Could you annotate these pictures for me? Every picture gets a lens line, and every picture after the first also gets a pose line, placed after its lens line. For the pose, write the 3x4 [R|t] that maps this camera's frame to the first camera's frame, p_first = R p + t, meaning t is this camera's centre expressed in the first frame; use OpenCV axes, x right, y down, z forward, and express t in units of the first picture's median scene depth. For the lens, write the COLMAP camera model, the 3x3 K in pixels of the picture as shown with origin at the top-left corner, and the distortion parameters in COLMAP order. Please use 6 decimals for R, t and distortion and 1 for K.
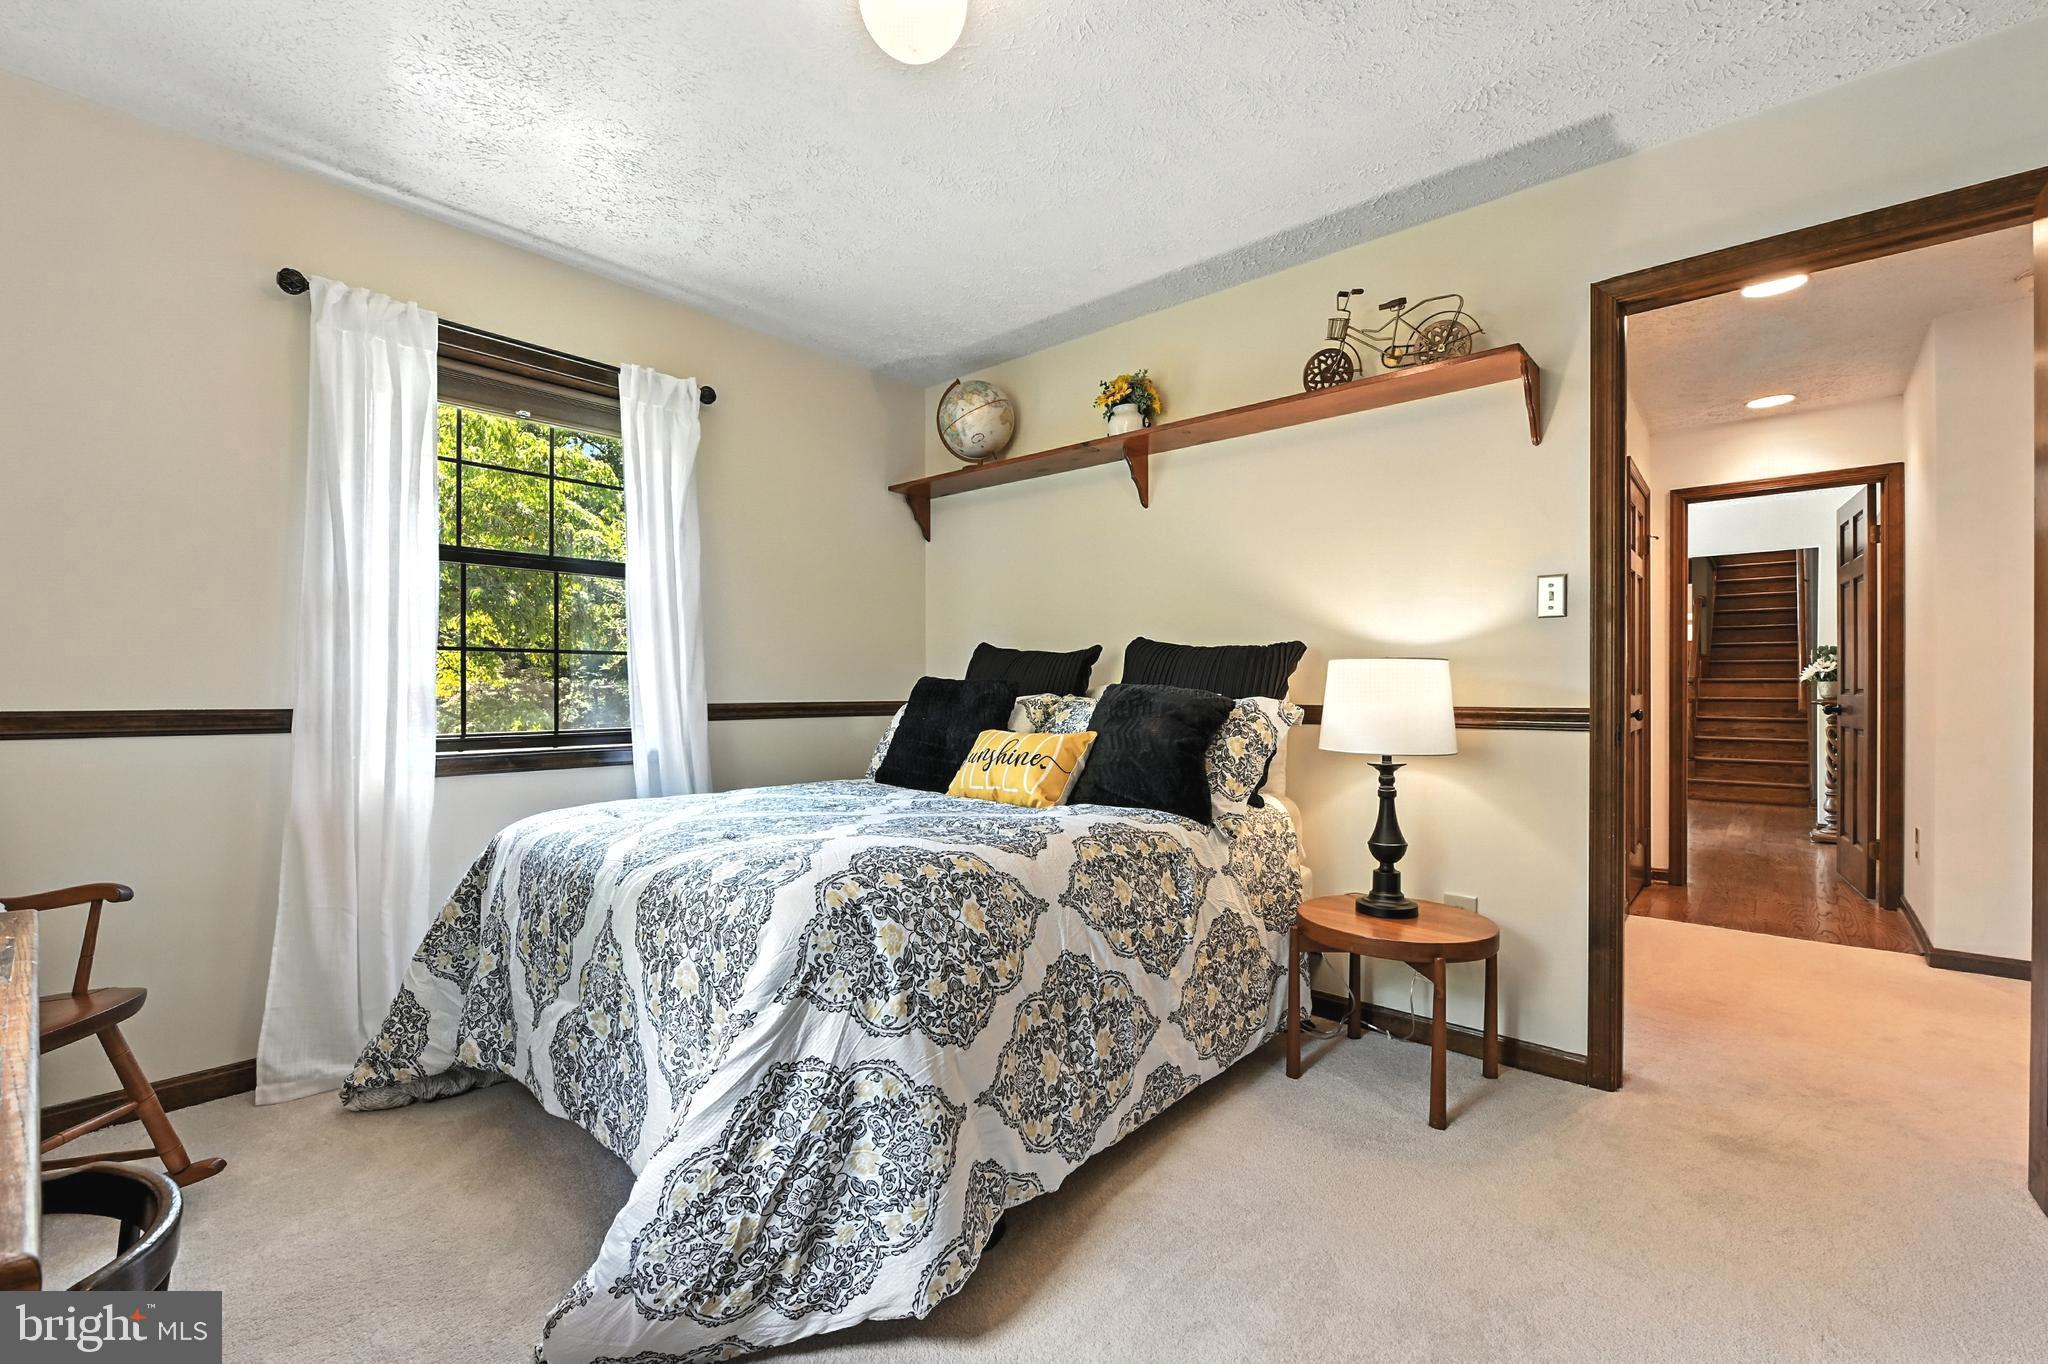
lens RADIAL K [[865.6, 0, 1024.0], [0, 865.6, 682.0], [0, 0, 1]] dist [-0.000599, -0.000003]
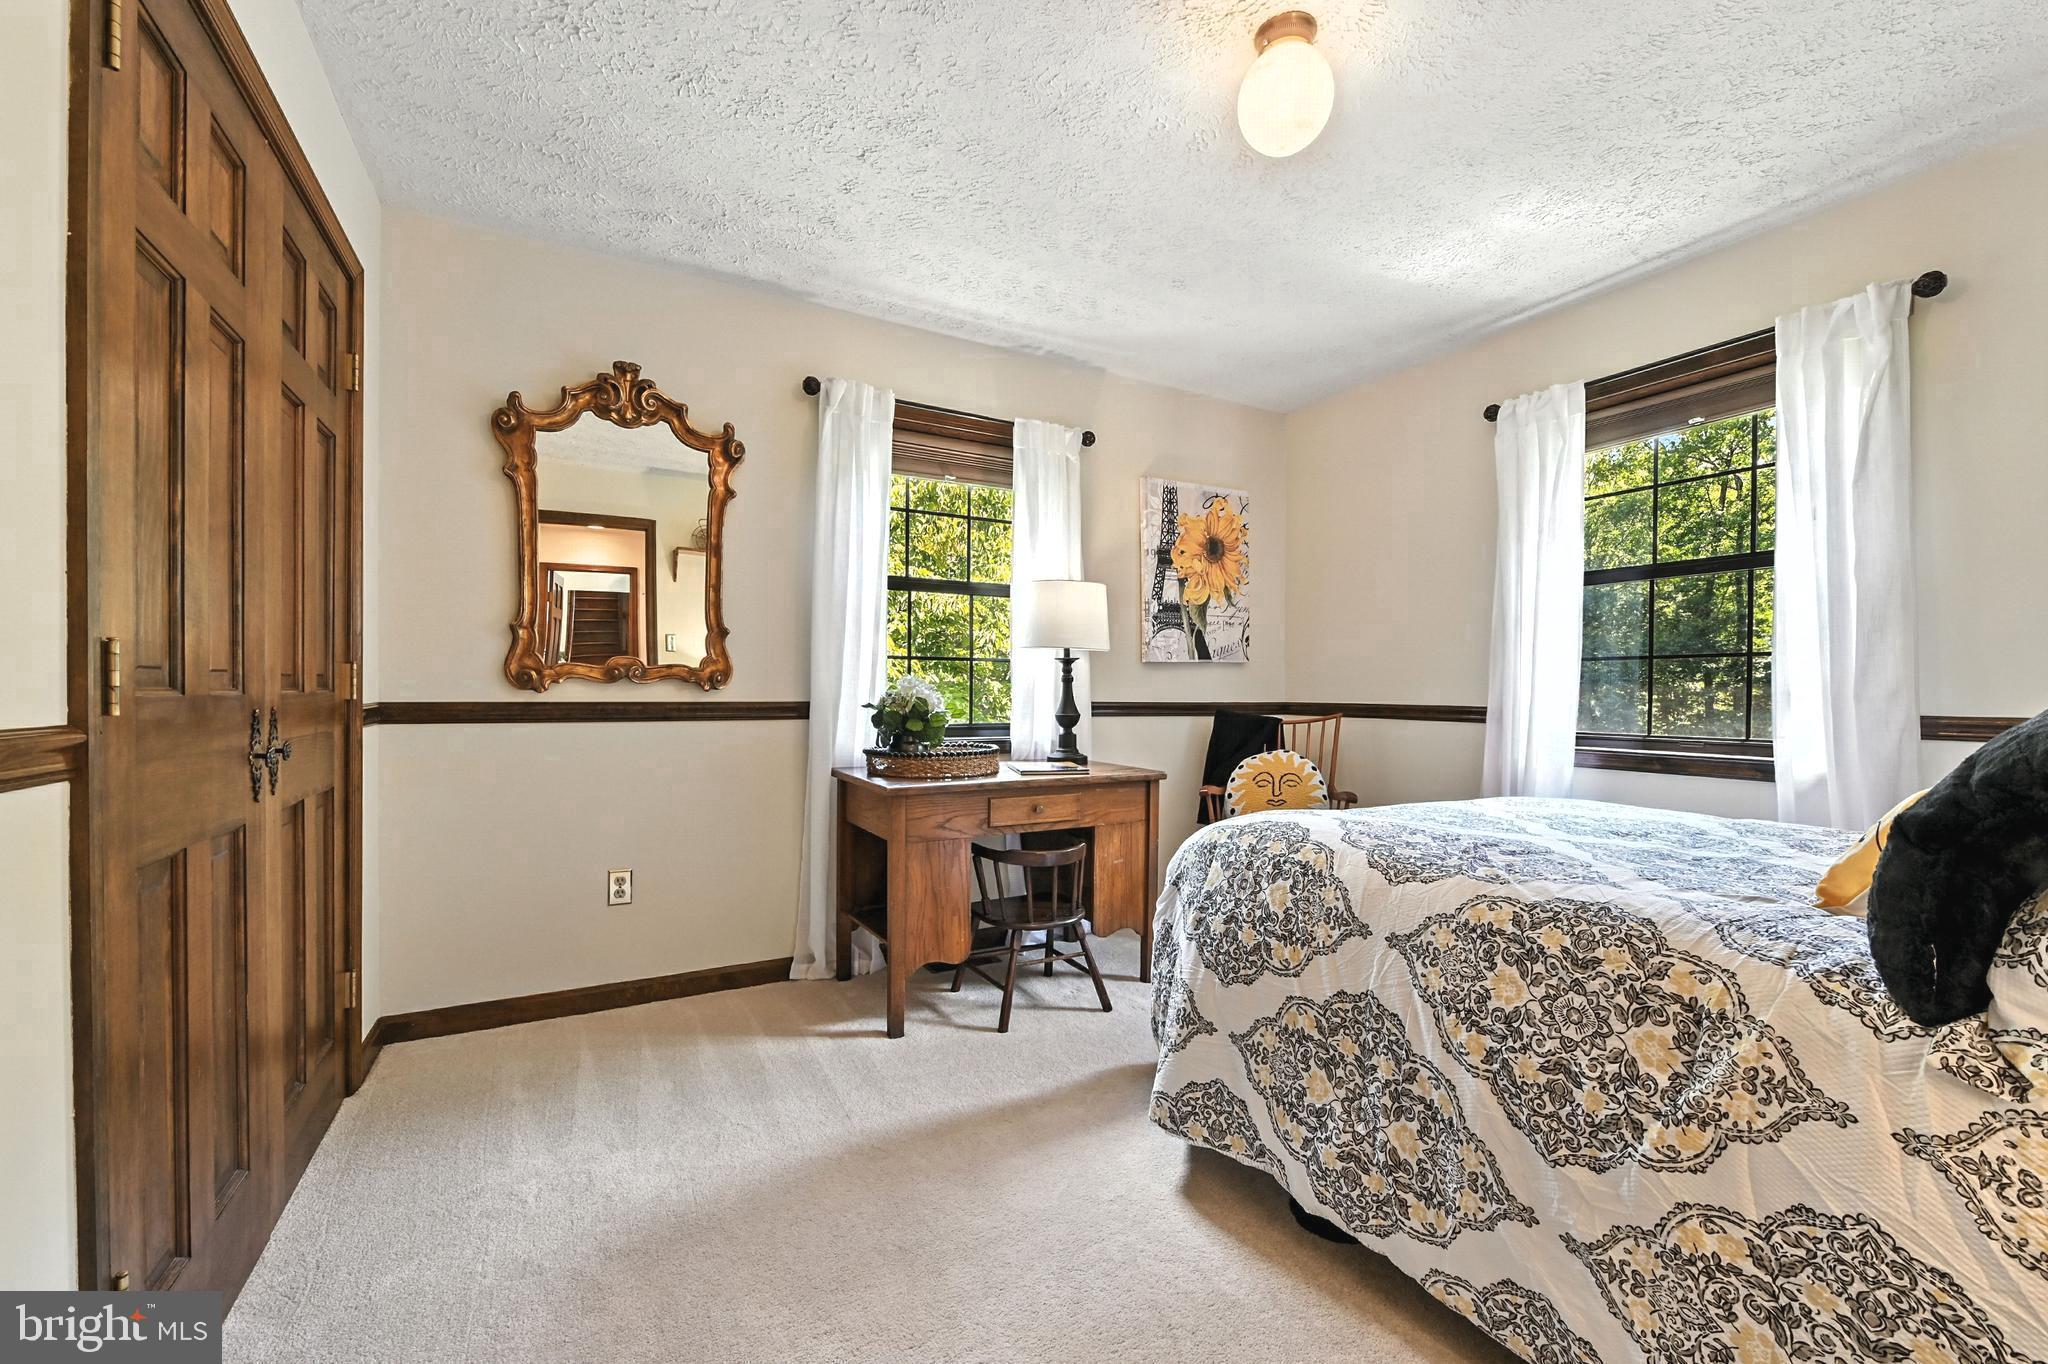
lens RADIAL K [[812.4, 0, 1014.1], [0, 812.4, 692.0], [0, 0, 1]] dist [-0.008160, -0.000317]
pose [[-0.343959, -0.001187, -0.938984, 0.816359], [-0.002290, 0.999997, -0.000425, 0.009853], [0.938982, 0.002004, -0.343961, 0.825205]]
